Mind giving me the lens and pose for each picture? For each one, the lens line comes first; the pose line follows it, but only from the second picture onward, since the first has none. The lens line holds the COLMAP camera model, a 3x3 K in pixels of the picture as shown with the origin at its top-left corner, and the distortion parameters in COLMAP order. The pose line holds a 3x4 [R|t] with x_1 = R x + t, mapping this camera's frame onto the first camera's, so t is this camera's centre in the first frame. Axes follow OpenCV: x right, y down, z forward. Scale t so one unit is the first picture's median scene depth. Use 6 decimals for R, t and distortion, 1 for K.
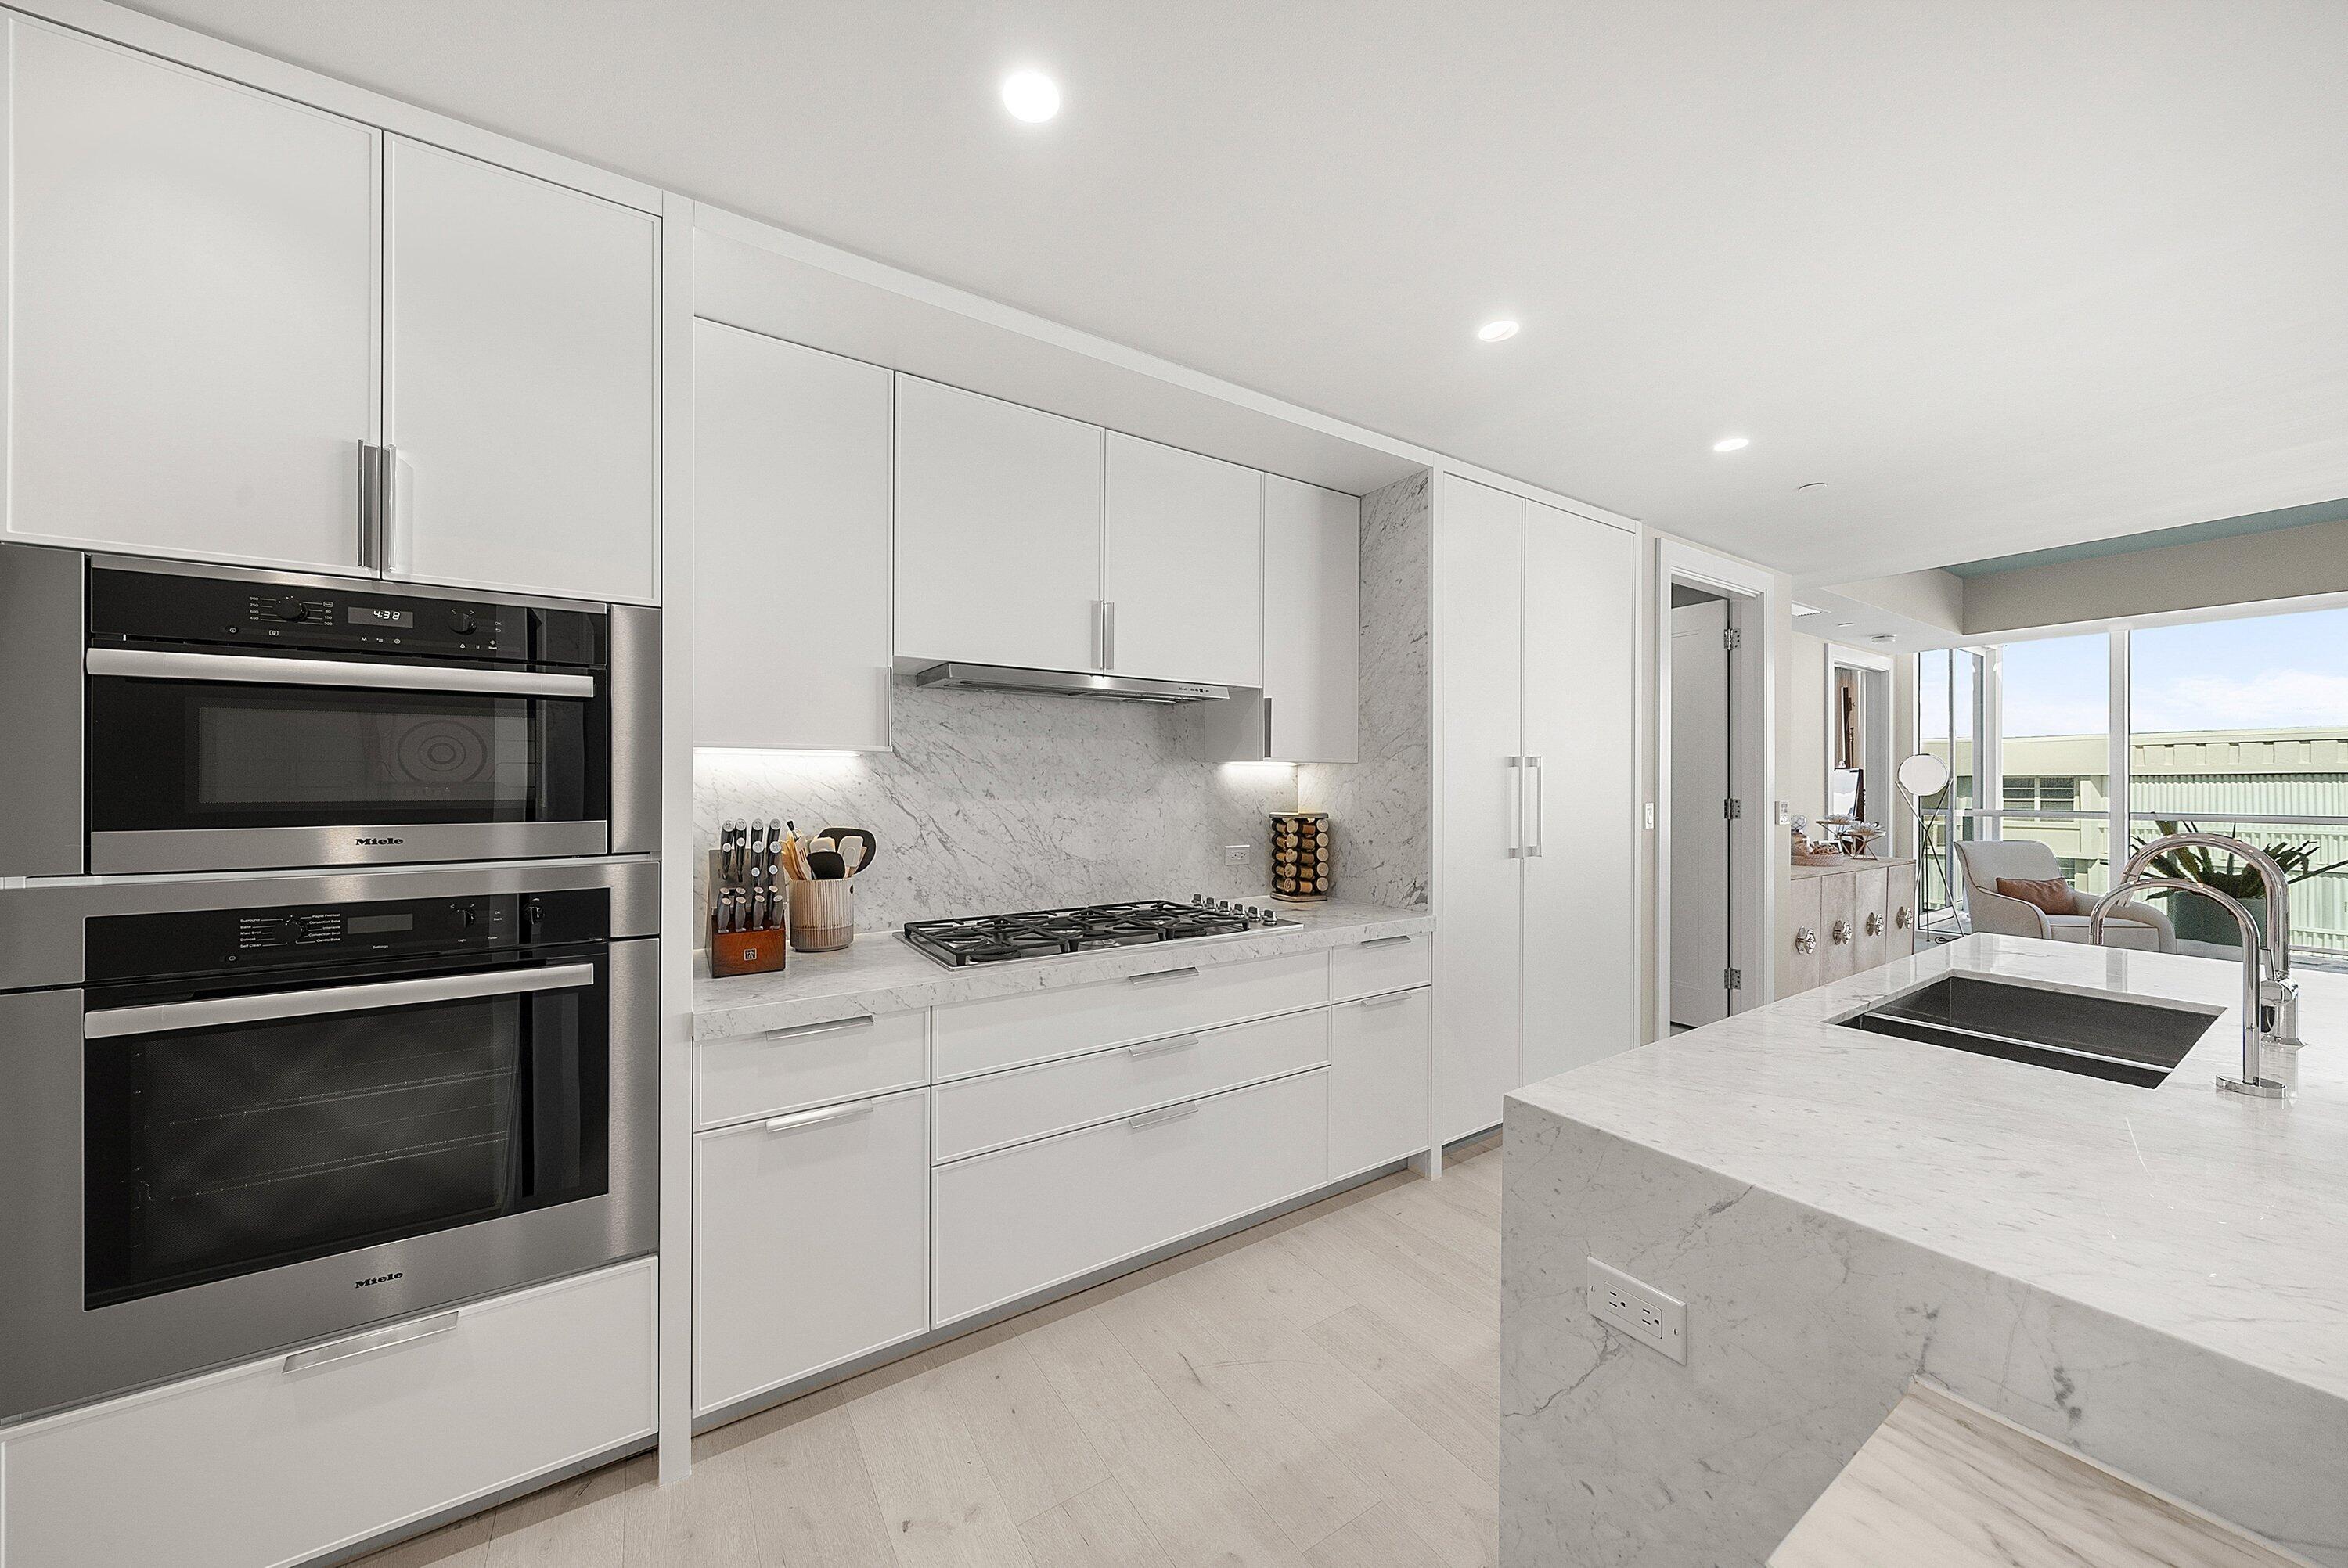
lens RADIAL K [[808.5, 0, 1172.5], [0, 808.5, 780.3], [0, 0, 1]] dist [-0.000966, -0.000063]
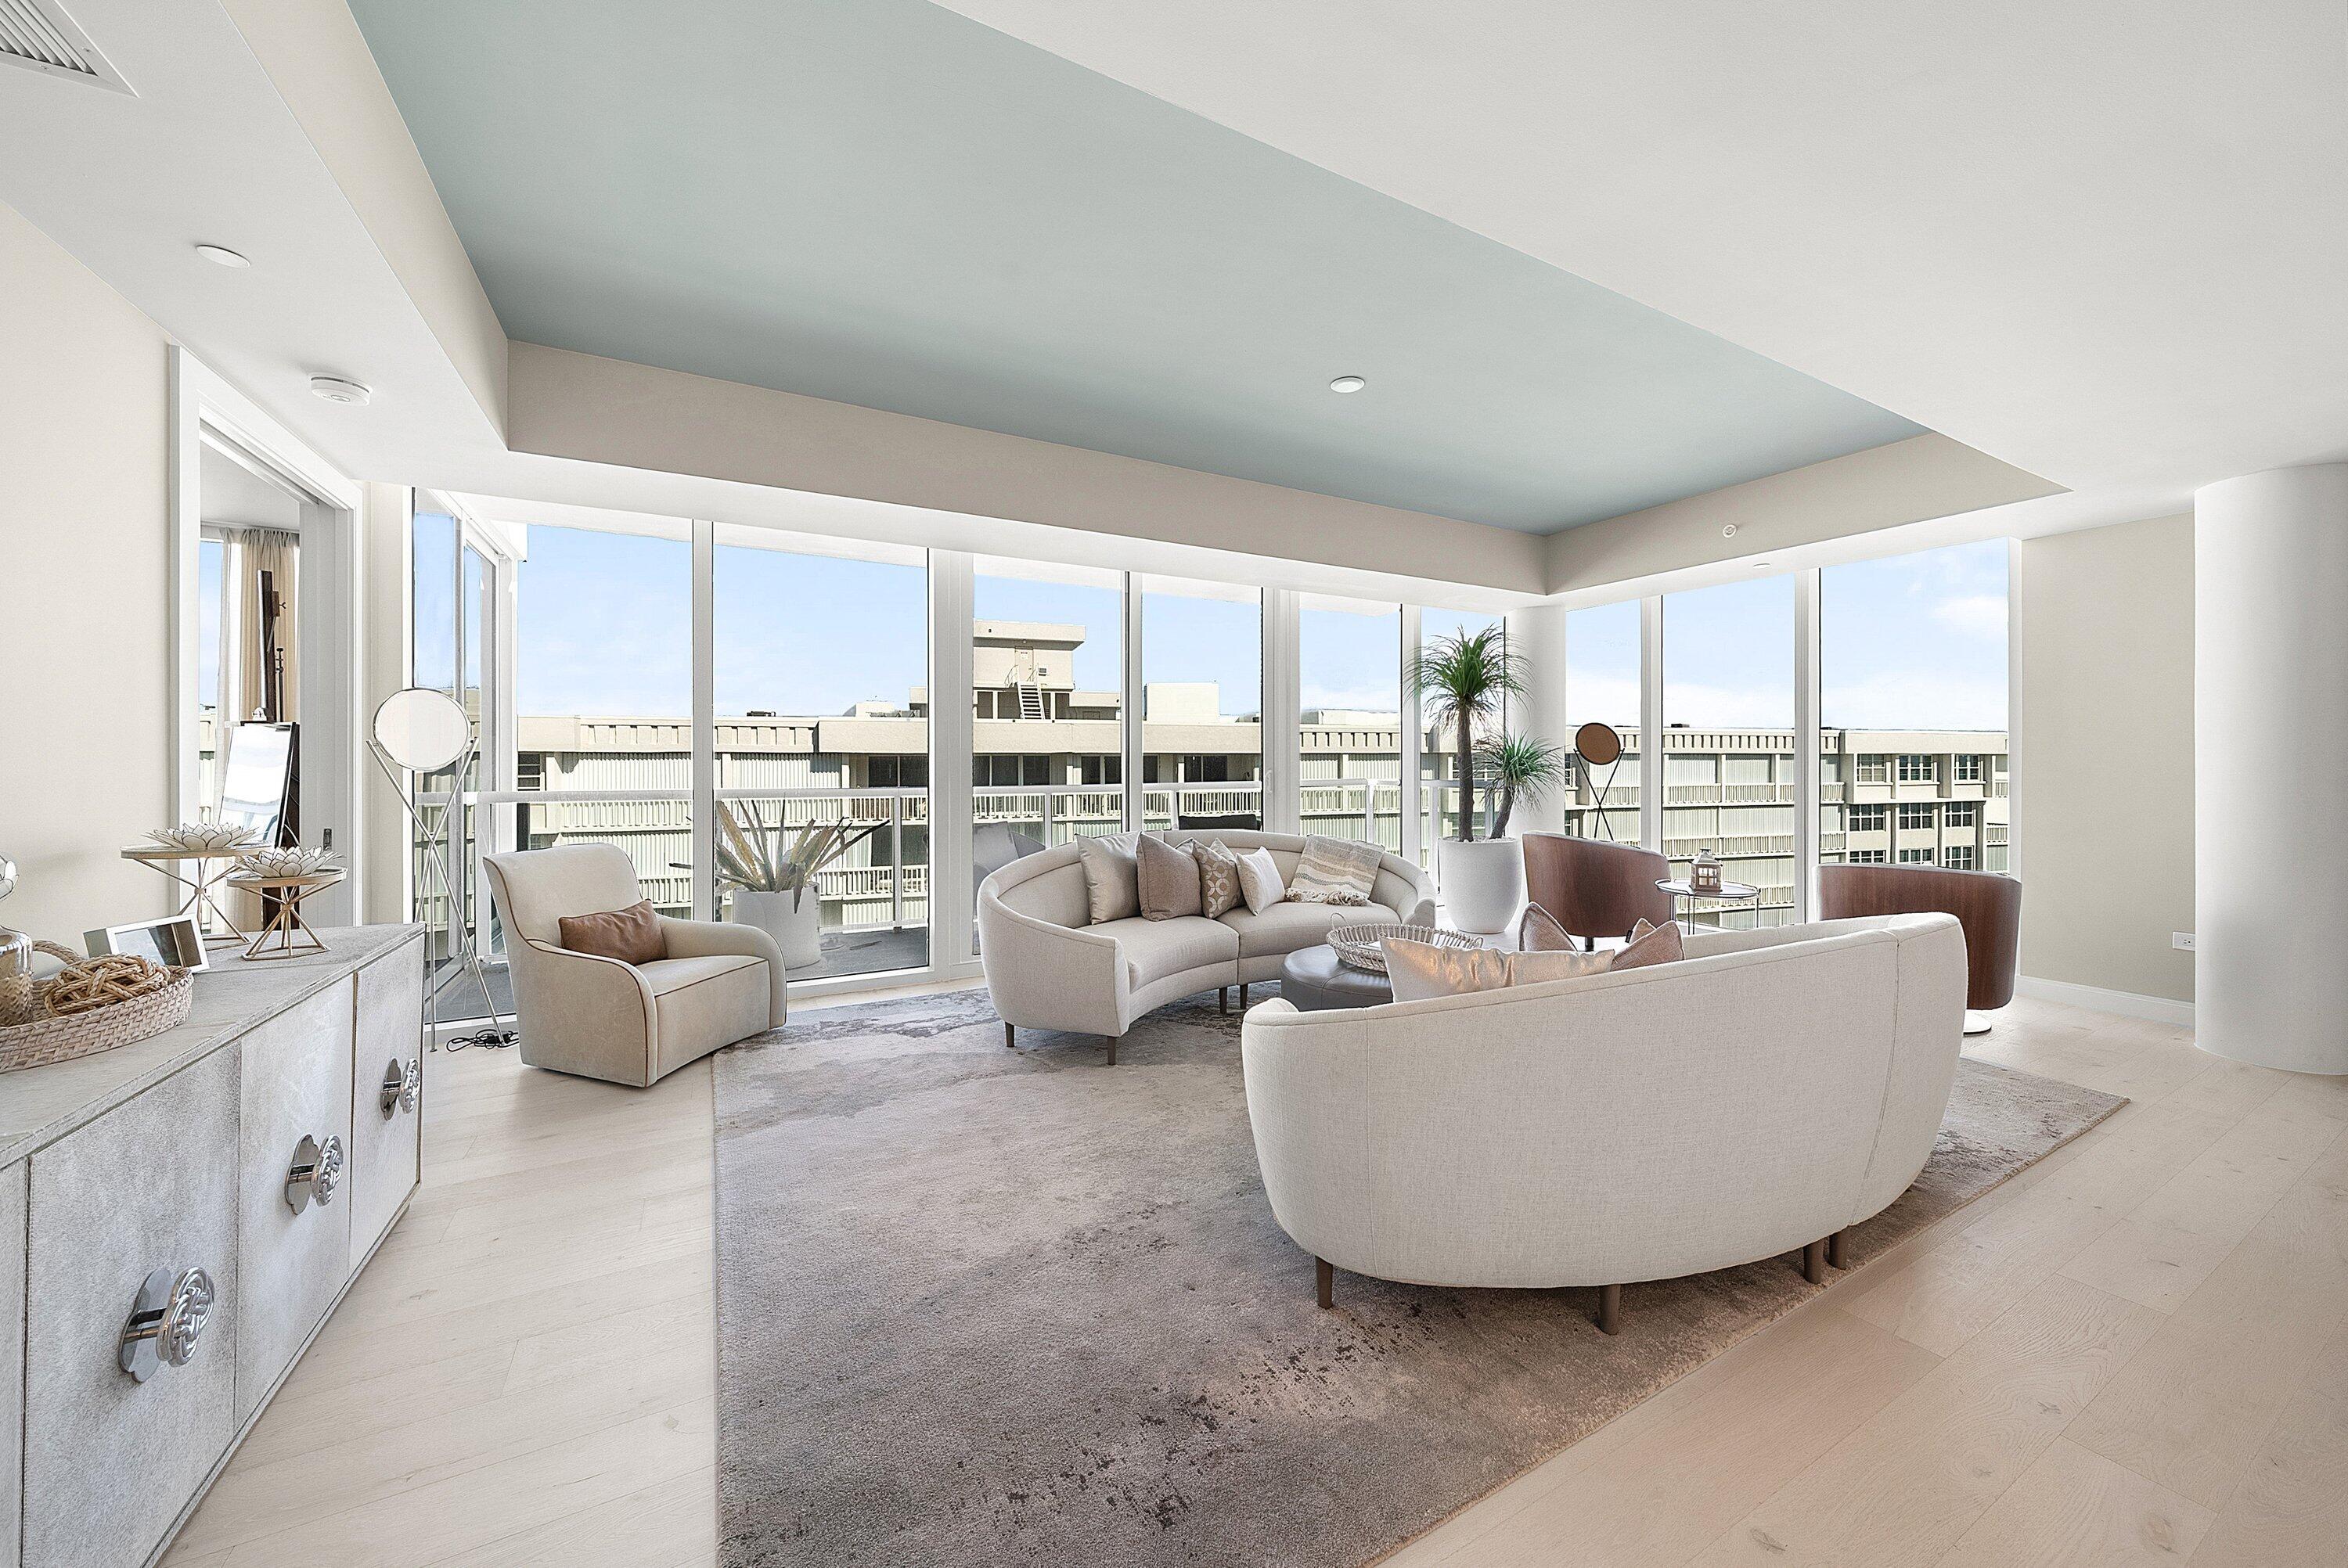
lens RADIAL K [[872.1, 0, 1181.0], [0, 872.1, 762.9], [0, 0, 1]] dist [-0.002343, -0.000215]
pose [[0.082730, -0.006917, 0.996548, 0.339690], [0.003484, 0.999972, 0.006651, 0.009583], [-0.996566, 0.002922, 0.082752, 0.384882]]
